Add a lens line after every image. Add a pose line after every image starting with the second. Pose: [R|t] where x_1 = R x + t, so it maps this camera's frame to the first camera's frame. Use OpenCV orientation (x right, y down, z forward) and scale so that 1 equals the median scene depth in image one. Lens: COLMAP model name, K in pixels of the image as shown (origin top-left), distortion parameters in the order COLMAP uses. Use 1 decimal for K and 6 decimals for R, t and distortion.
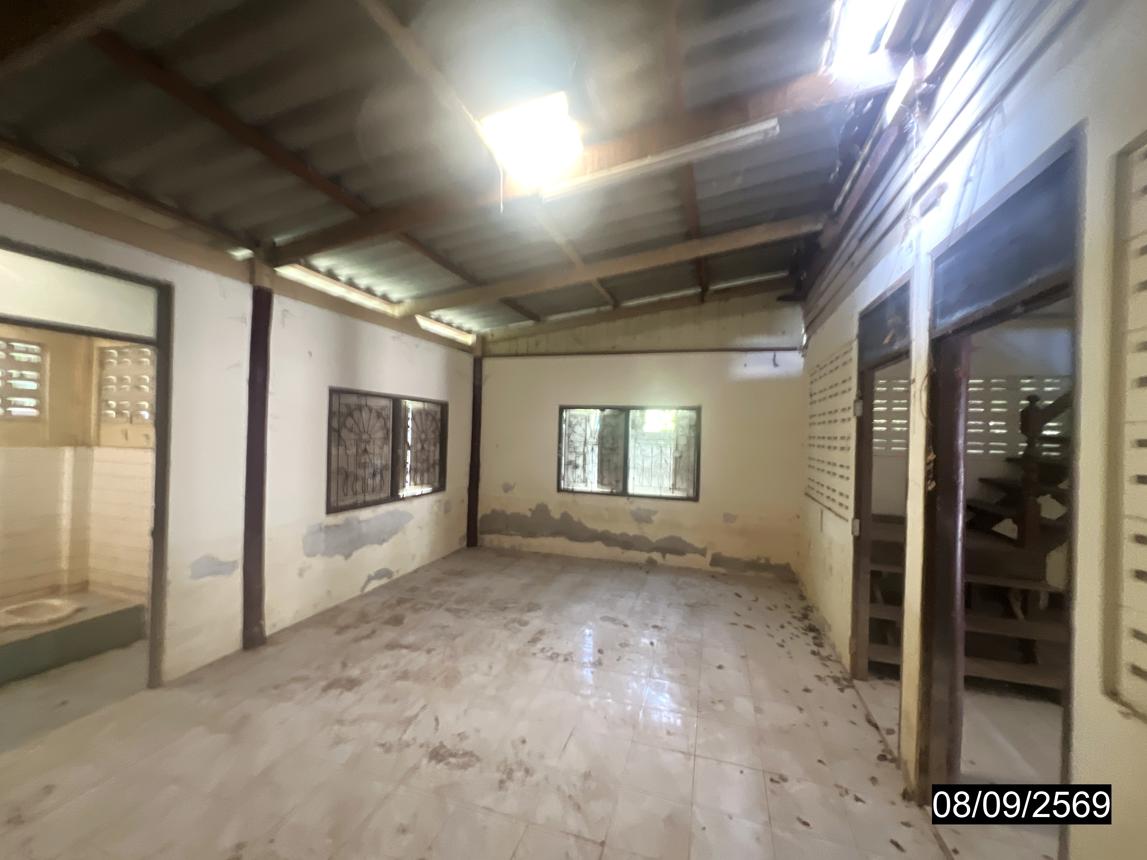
lens RADIAL K [[455.8, 0, 578.5], [0, 455.8, 427.8], [0, 0, 1]] dist [-0.005963, 0.000712]
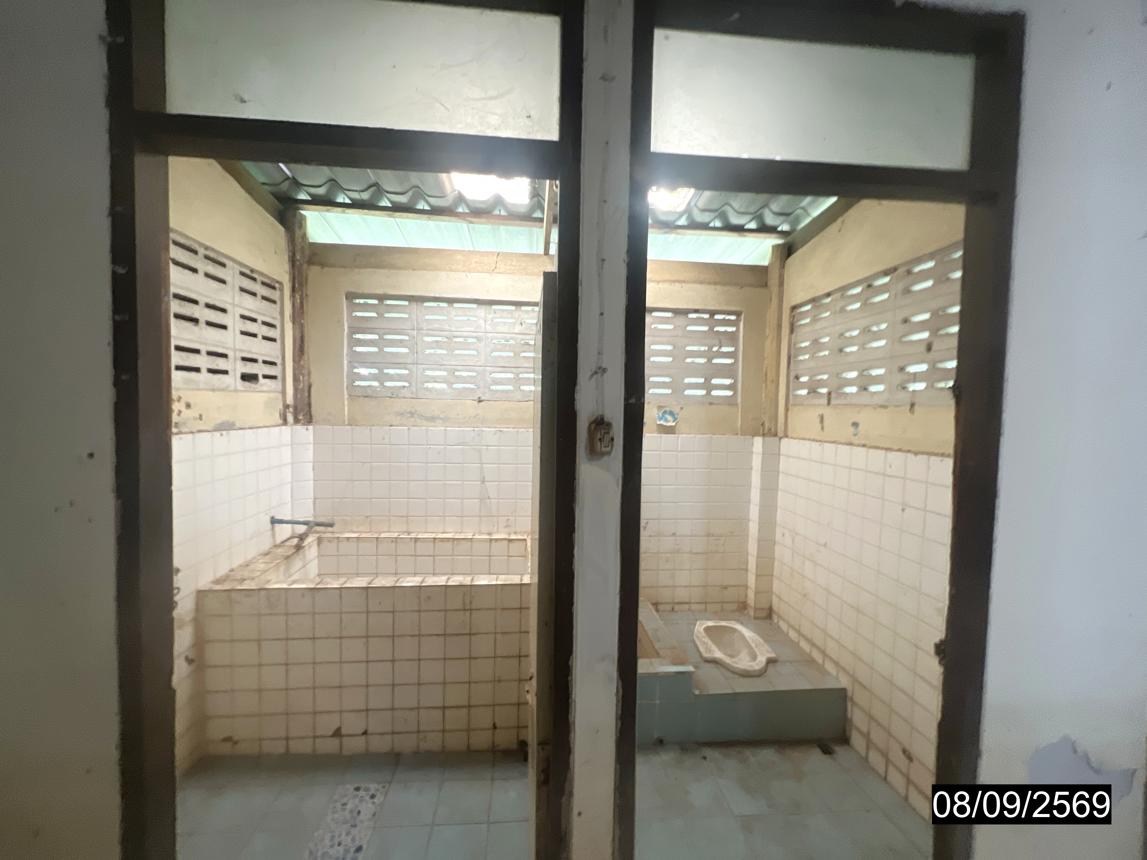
lens RADIAL K [[455.8, 0, 574.2], [0, 455.8, 432.1], [0, 0, 1]] dist [-0.005963, 0.000712]
pose [[0.390312, 0.025608, -0.920327, -0.463625], [-0.002412, 0.999638, 0.026791, 0.011784], [0.920680, -0.008237, 0.390232, 0.349322]]
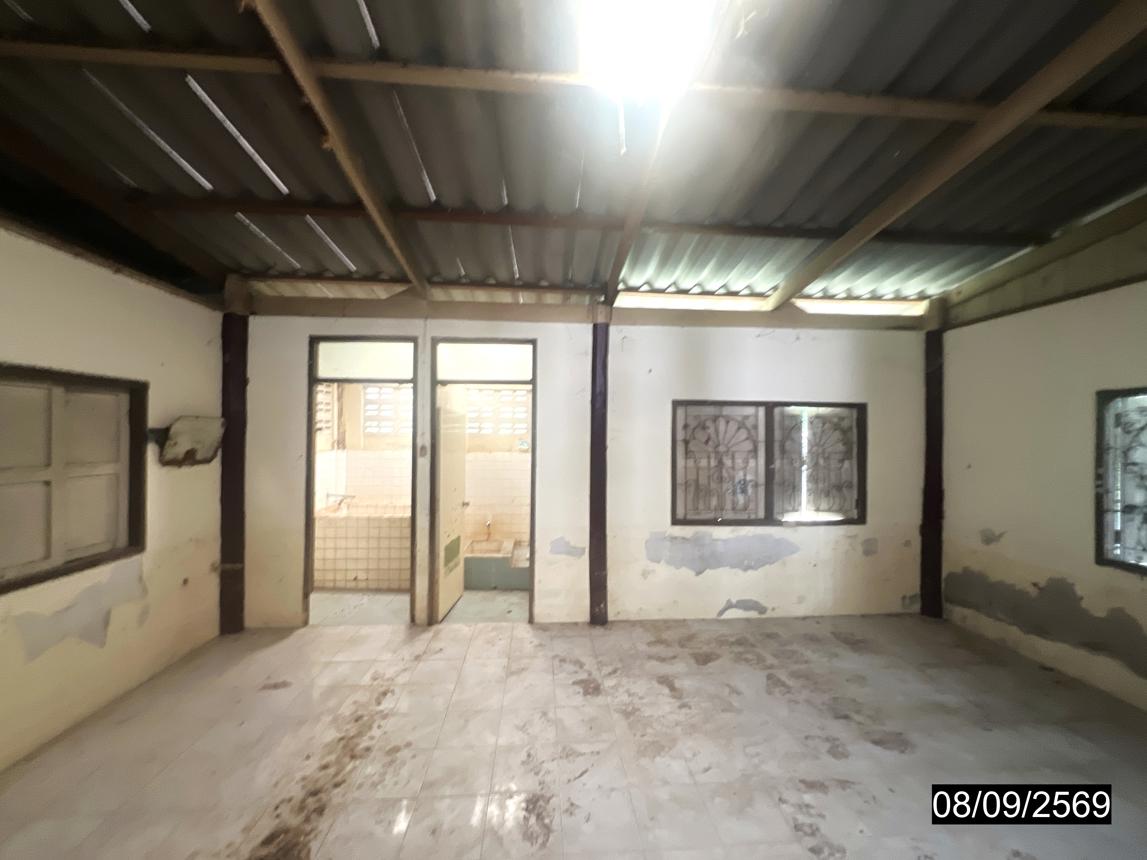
lens RADIAL K [[455.8, 0, 575.9], [0, 455.8, 434.4], [0, 0, 1]] dist [-0.005963, 0.000712]
pose [[0.356915, -0.025042, -0.933801, 0.312134], [0.006676, 0.999683, -0.024258, 0.010789], [0.934113, 0.002424, 0.356970, 0.415481]]
